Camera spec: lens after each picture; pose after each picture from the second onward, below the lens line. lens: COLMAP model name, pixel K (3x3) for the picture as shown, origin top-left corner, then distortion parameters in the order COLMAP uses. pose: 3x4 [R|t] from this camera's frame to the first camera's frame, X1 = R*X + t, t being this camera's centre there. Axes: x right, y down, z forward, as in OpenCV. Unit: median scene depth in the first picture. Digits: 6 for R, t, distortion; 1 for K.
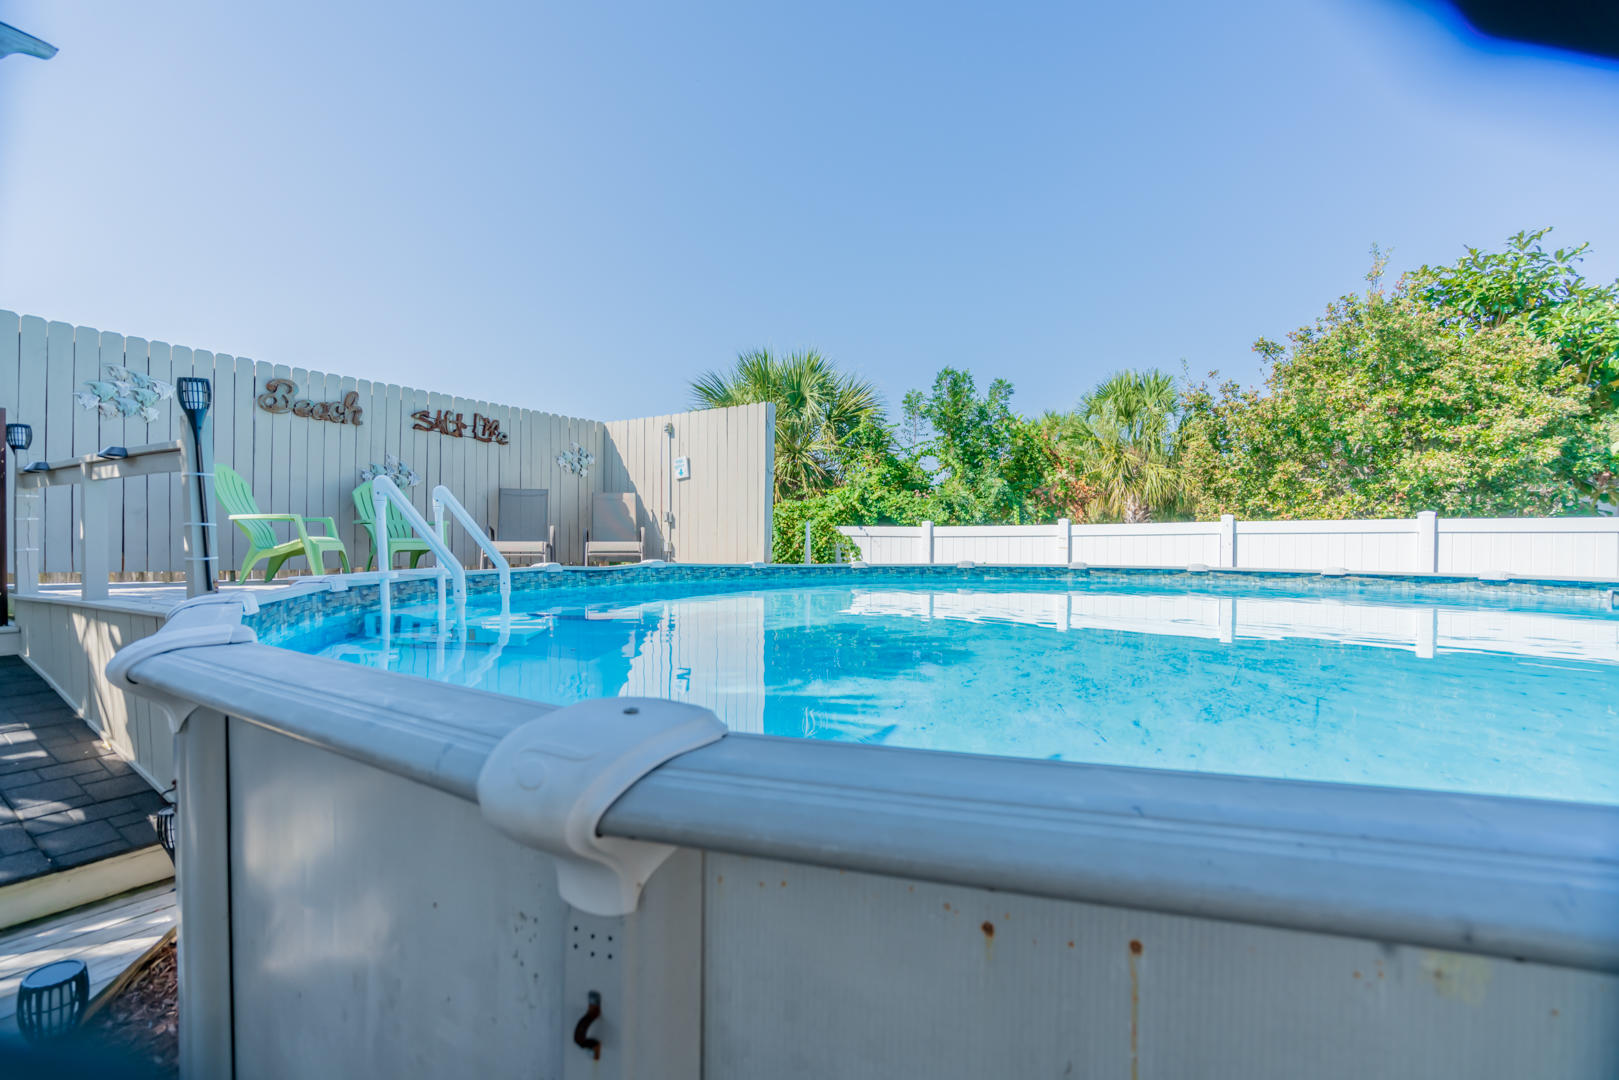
lens RADIAL K [[763.8, 0, 789.0], [0, 763.8, 541.4], [0, 0, 1]] dist [-0.049521, 0.020678]
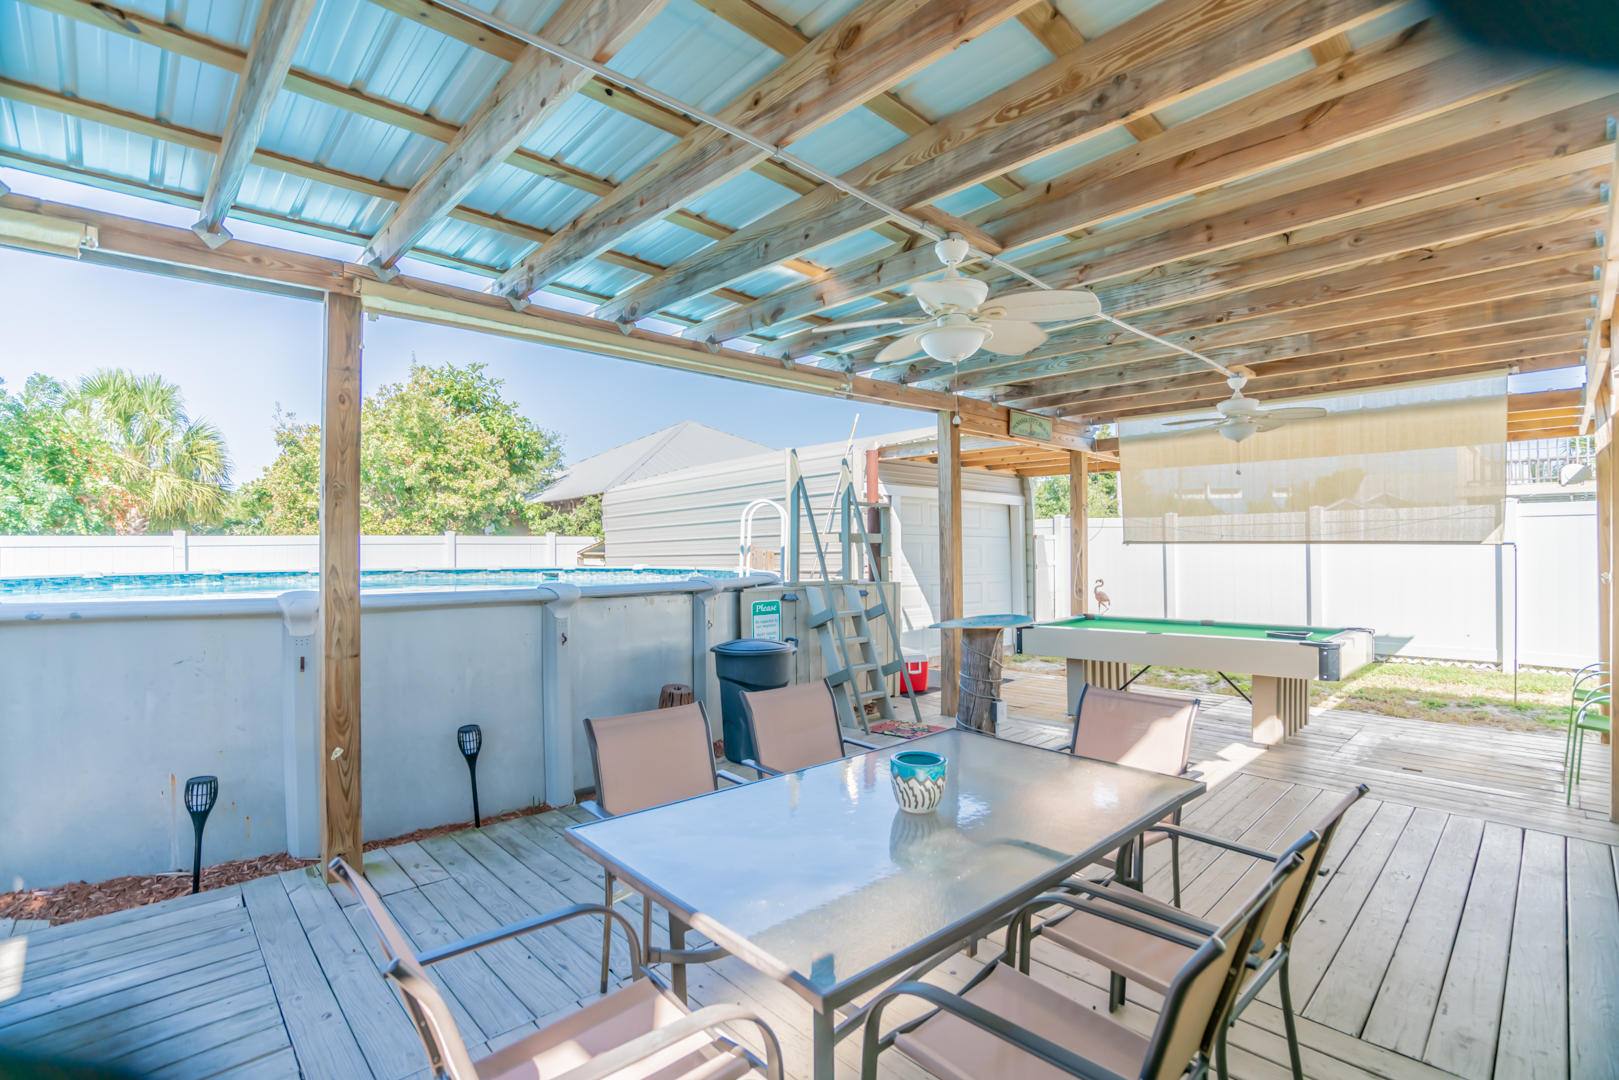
lens RADIAL K [[763.8, 0, 806.9], [0, 763.8, 544.4], [0, 0, 1]] dist [-0.049521, 0.020678]
pose [[0.274268, 0.001384, 0.961652, -0.504618], [0.005228, 0.999982, -0.002930, -0.001979], [-0.961639, 0.005832, 0.274256, -0.205836]]
